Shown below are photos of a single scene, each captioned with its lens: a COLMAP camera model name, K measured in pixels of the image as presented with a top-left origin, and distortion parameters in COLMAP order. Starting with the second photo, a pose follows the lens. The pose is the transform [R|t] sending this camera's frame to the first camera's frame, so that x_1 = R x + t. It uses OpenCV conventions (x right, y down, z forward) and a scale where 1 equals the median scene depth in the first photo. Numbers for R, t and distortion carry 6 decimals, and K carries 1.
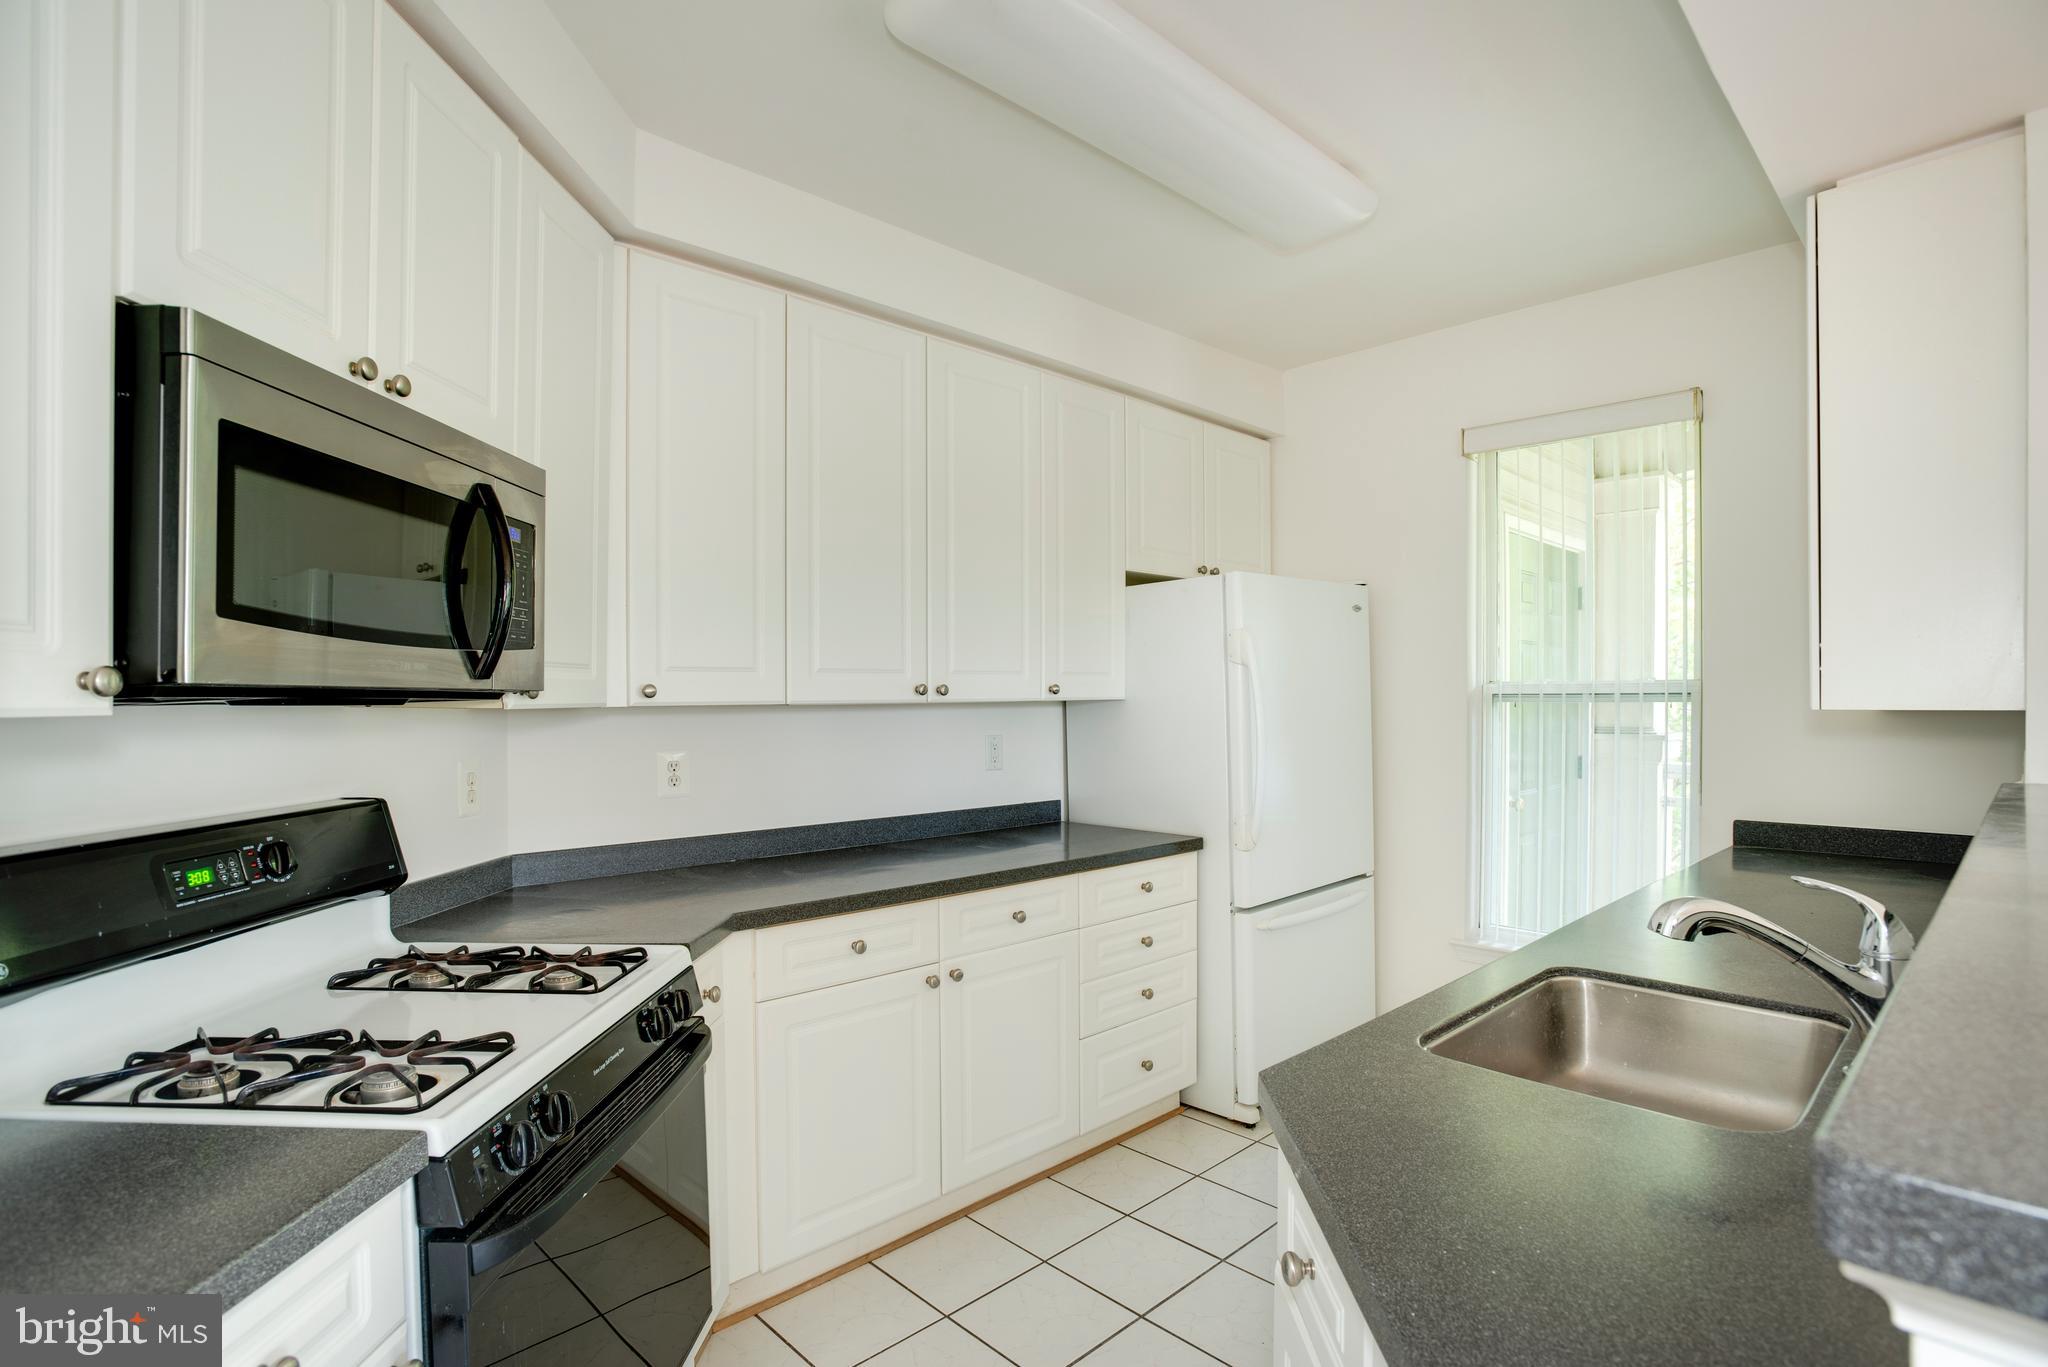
lens RADIAL K [[1005.7, 0, 1027.3], [0, 1005.7, 709.1], [0, 0, 1]] dist [-0.045133, 0.000328]
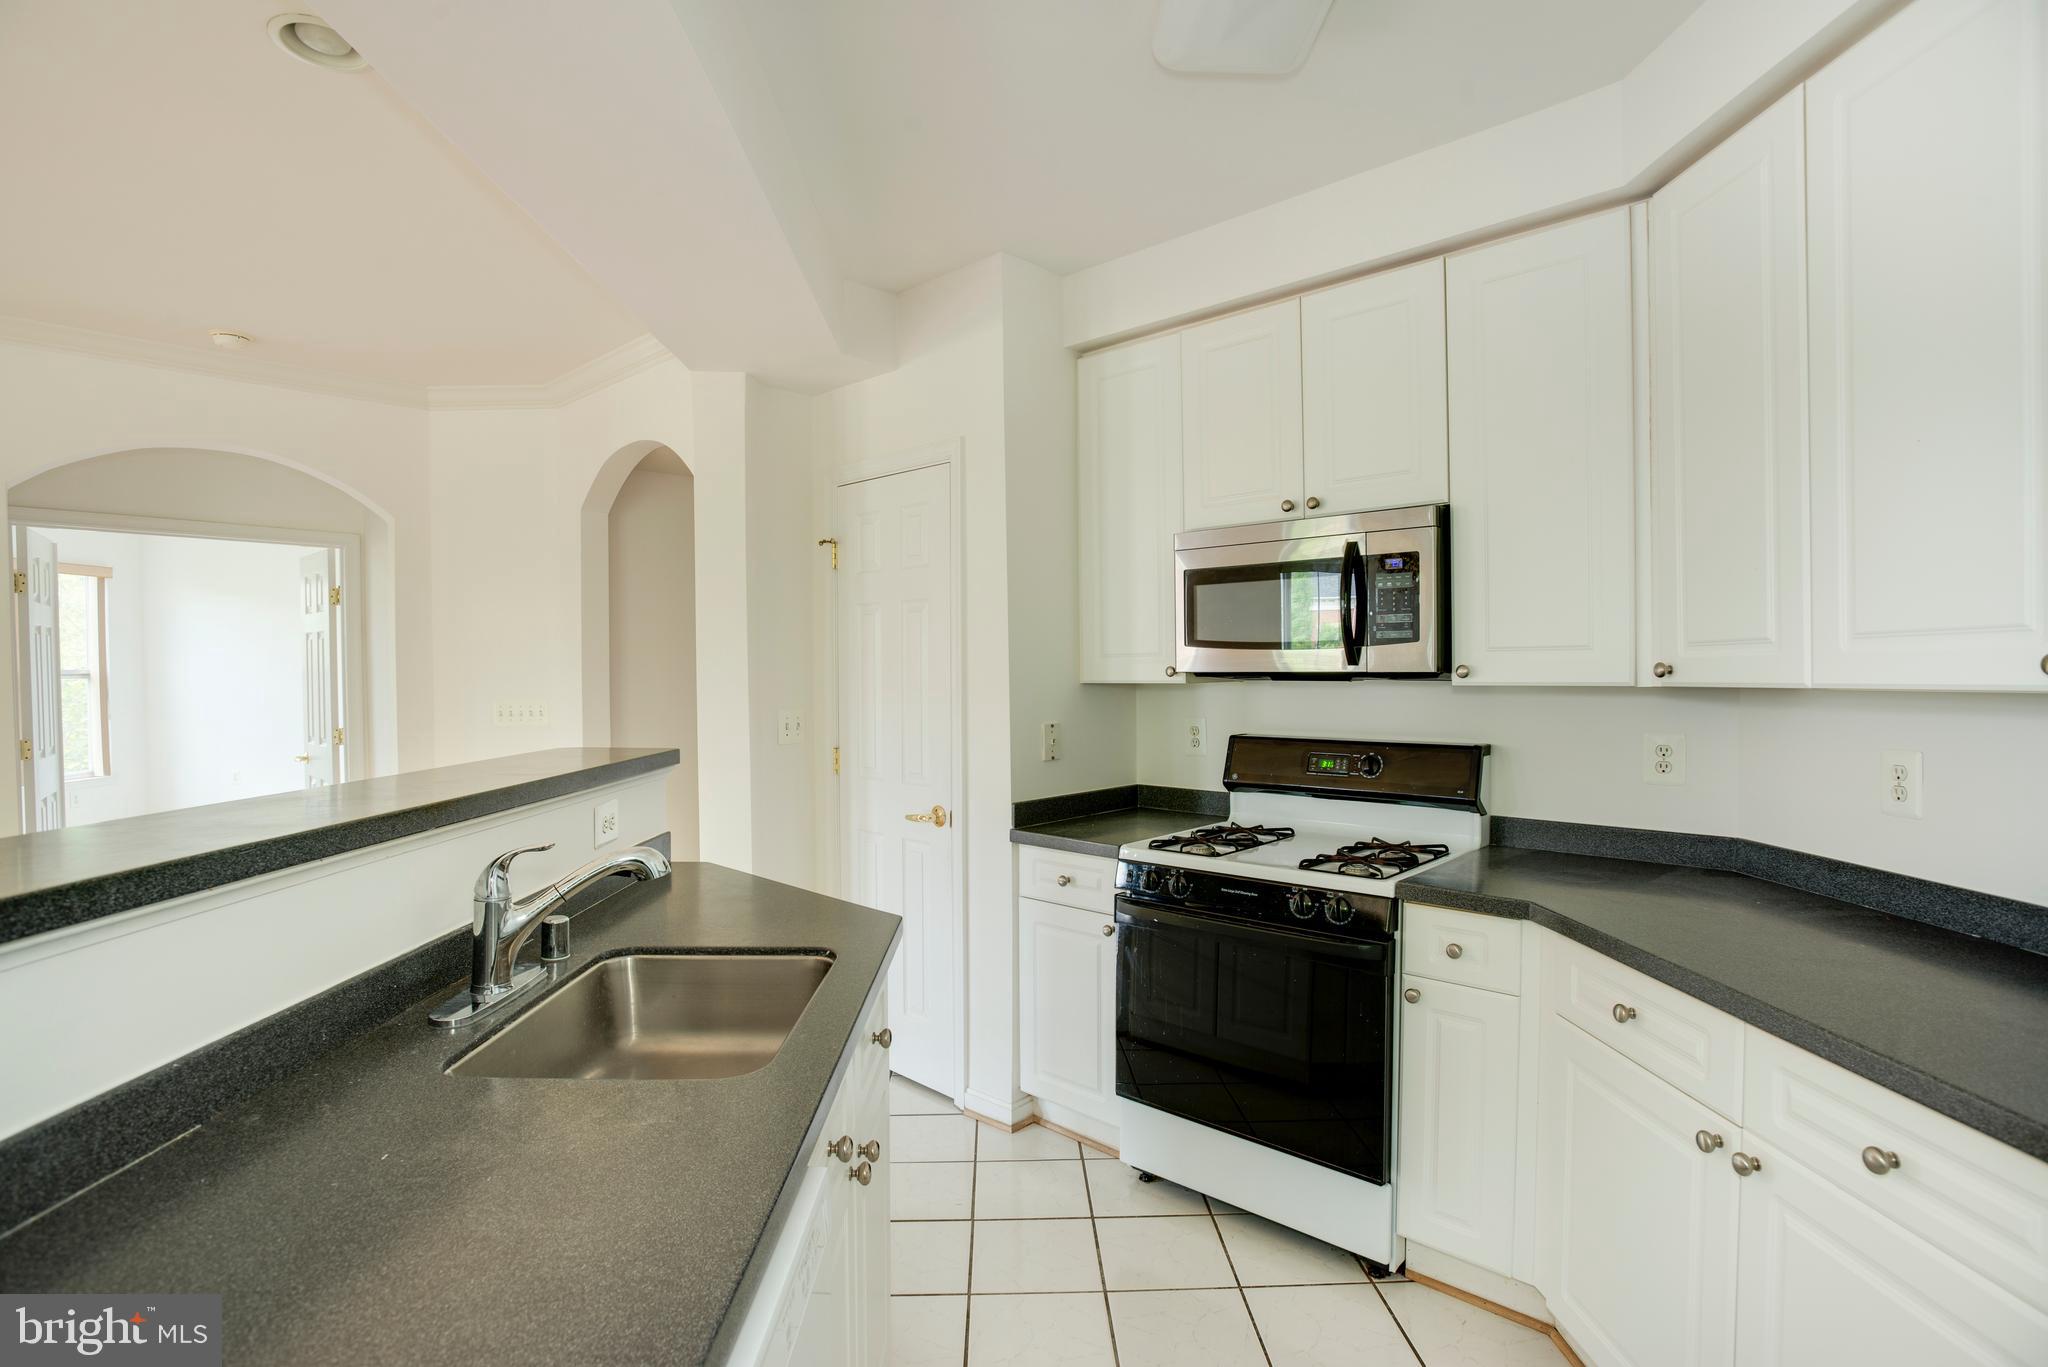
lens RADIAL K [[996.2, 0, 1028.6], [0, 996.2, 678.6], [0, 0, 1]] dist [-0.031757, 0.016850]
pose [[-0.675342, 0.004522, -0.737491, 0.834205], [-0.003036, 0.999956, 0.008911, -0.019409], [0.737499, 0.008257, -0.675298, 1.443304]]
